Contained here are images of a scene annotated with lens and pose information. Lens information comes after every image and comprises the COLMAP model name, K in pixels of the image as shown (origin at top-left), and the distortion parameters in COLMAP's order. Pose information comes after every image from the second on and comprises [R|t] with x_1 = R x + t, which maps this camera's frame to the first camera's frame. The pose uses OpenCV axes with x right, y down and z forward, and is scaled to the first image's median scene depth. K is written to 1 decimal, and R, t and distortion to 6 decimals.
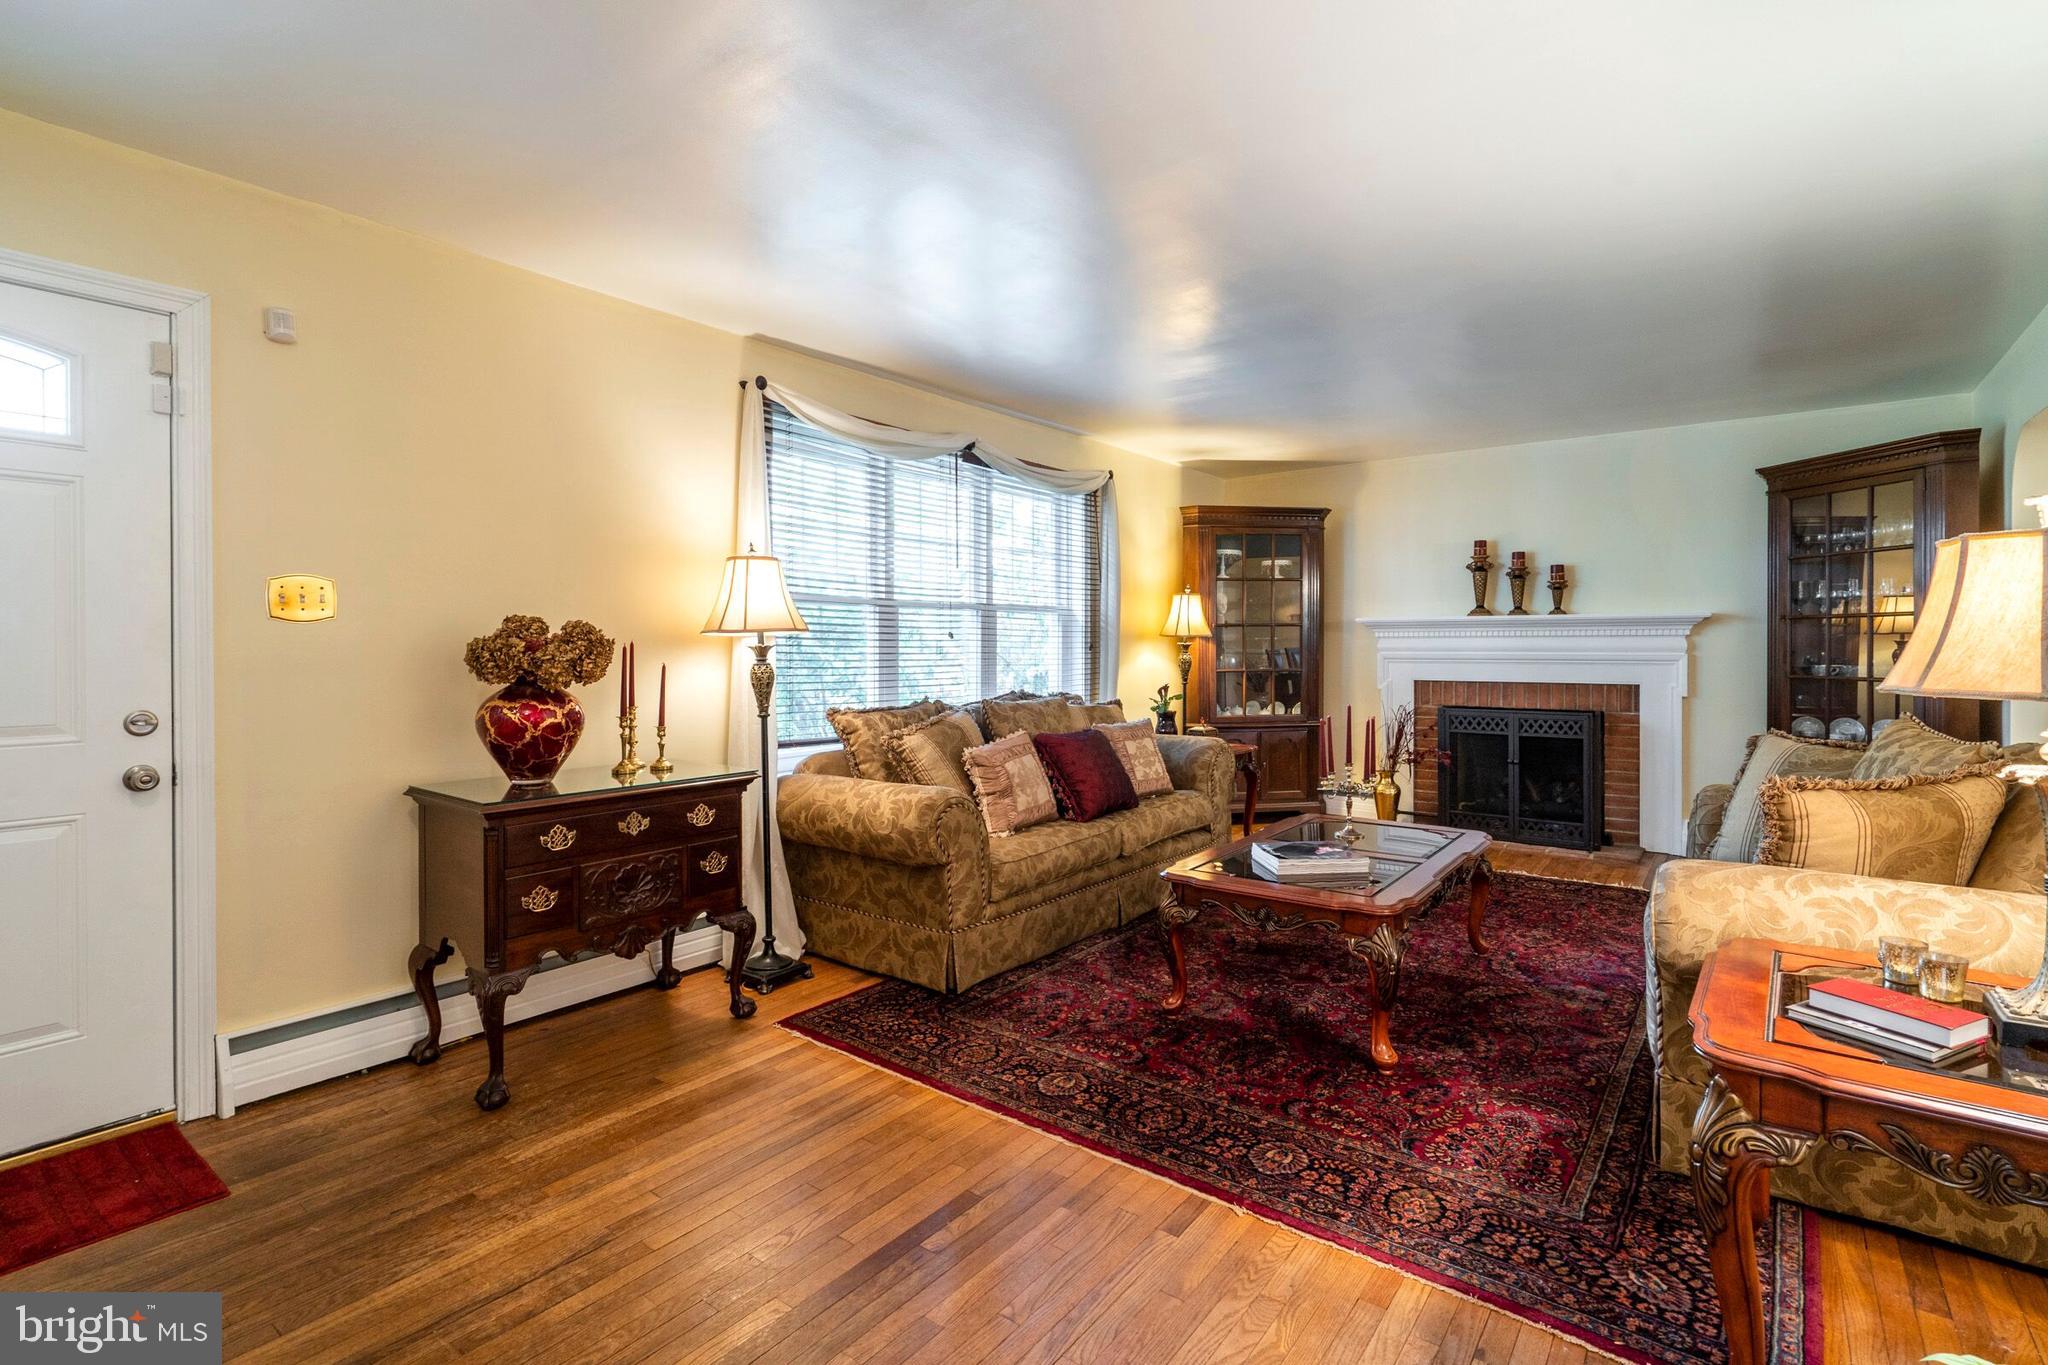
lens RADIAL K [[937.9, 0, 1041.3], [0, 937.9, 664.3], [0, 0, 1]] dist [-0.008105, 0.000965]
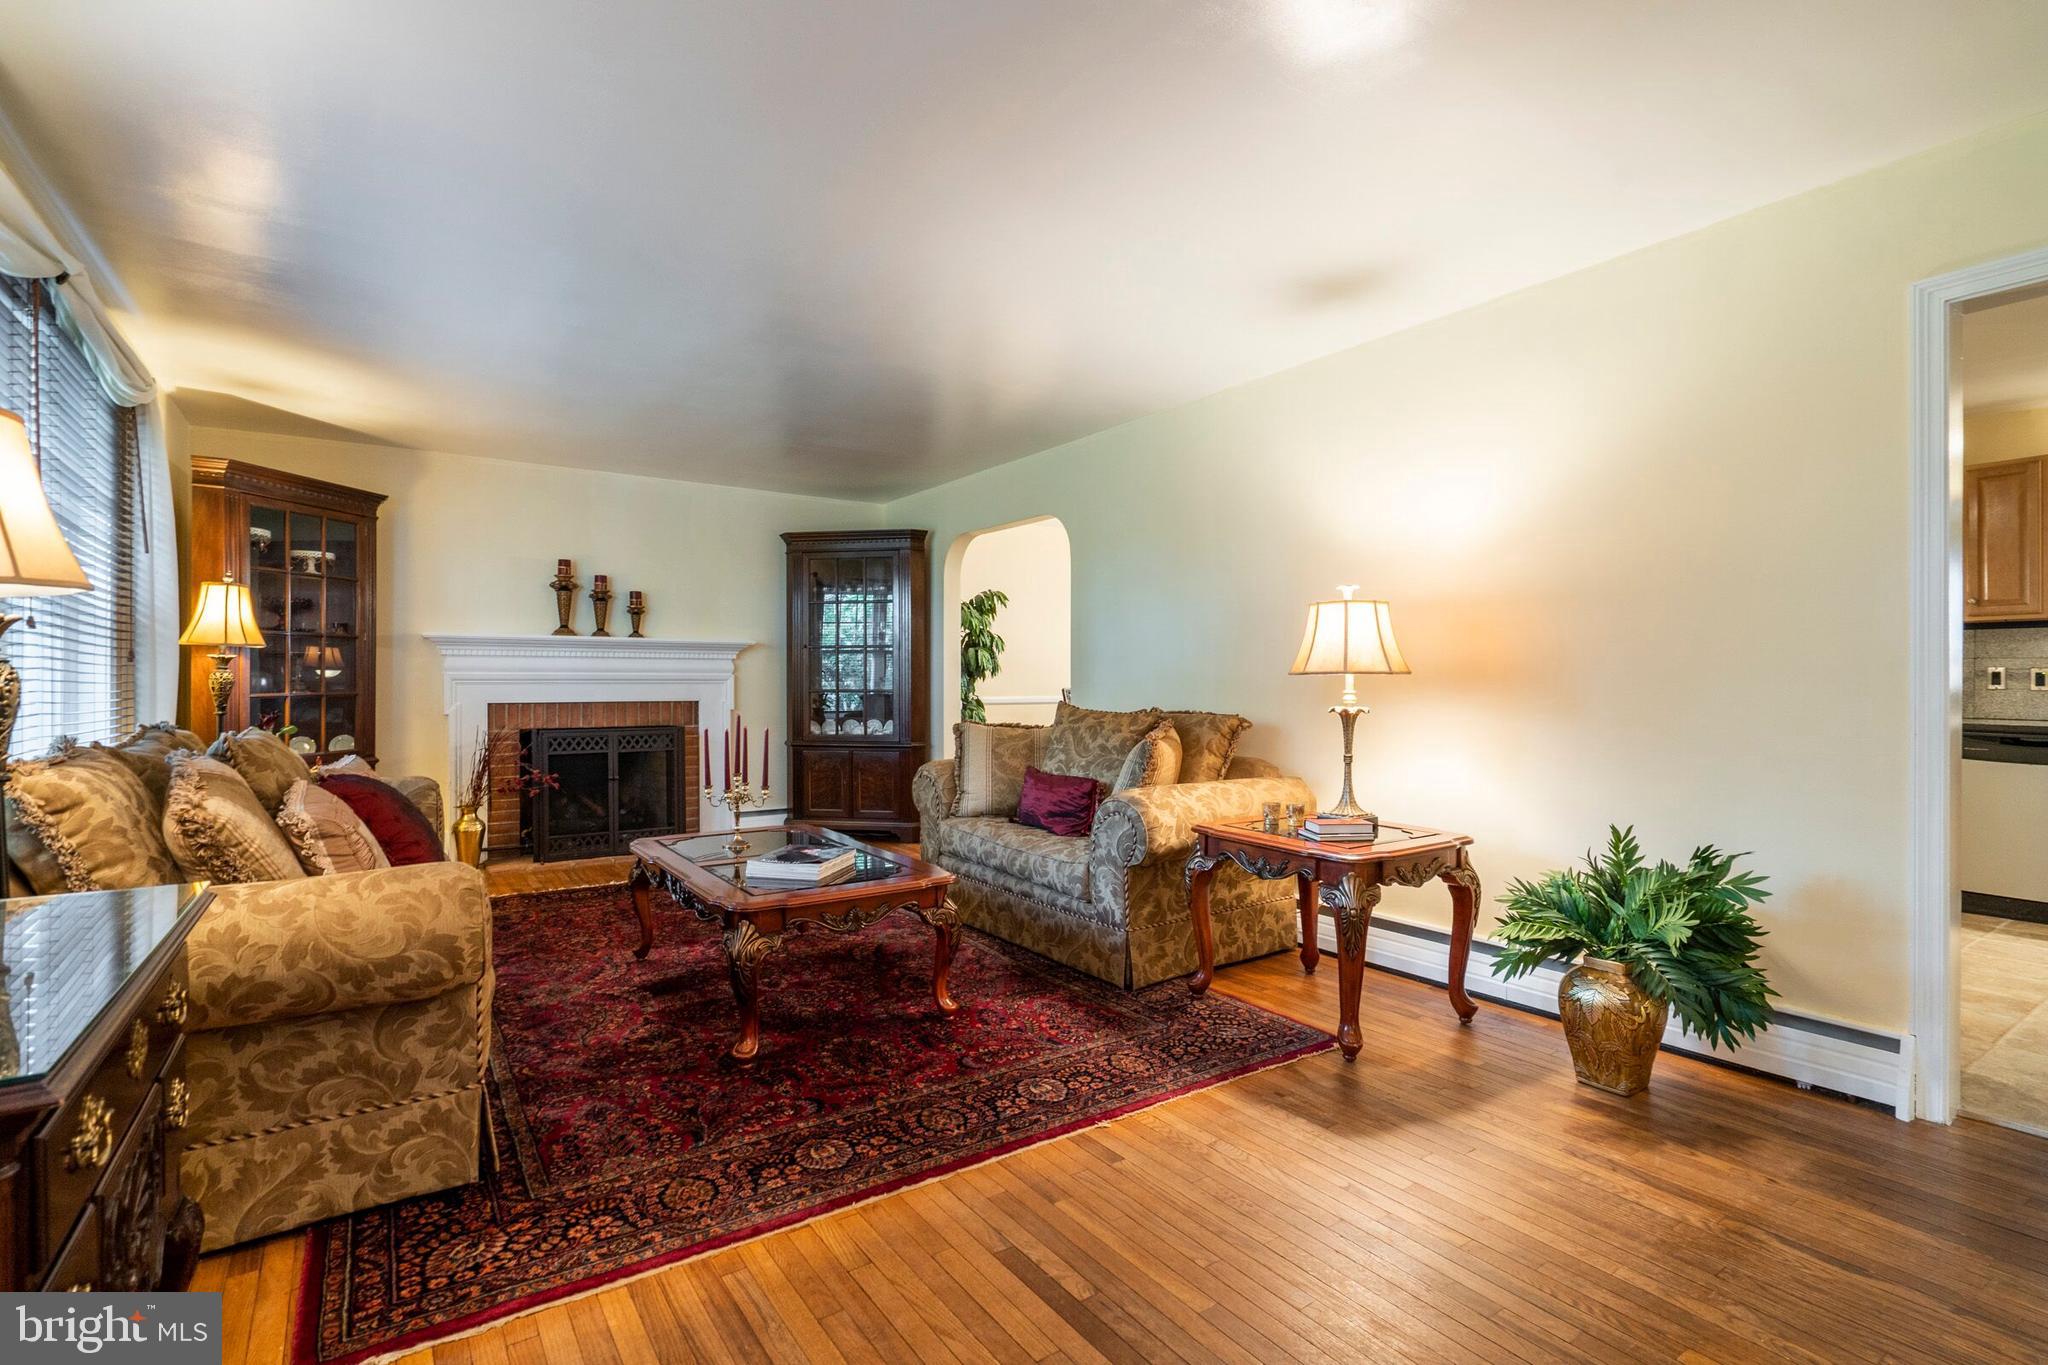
lens RADIAL K [[937.9, 0, 995.1], [0, 937.9, 682.3], [0, 0, 1]] dist [-0.008105, 0.000965]
pose [[0.334357, -0.000086, 0.942447, -0.579356], [0.017613, 0.999826, -0.006158, 0.021491], [-0.942282, 0.018659, 0.334300, 0.446776]]
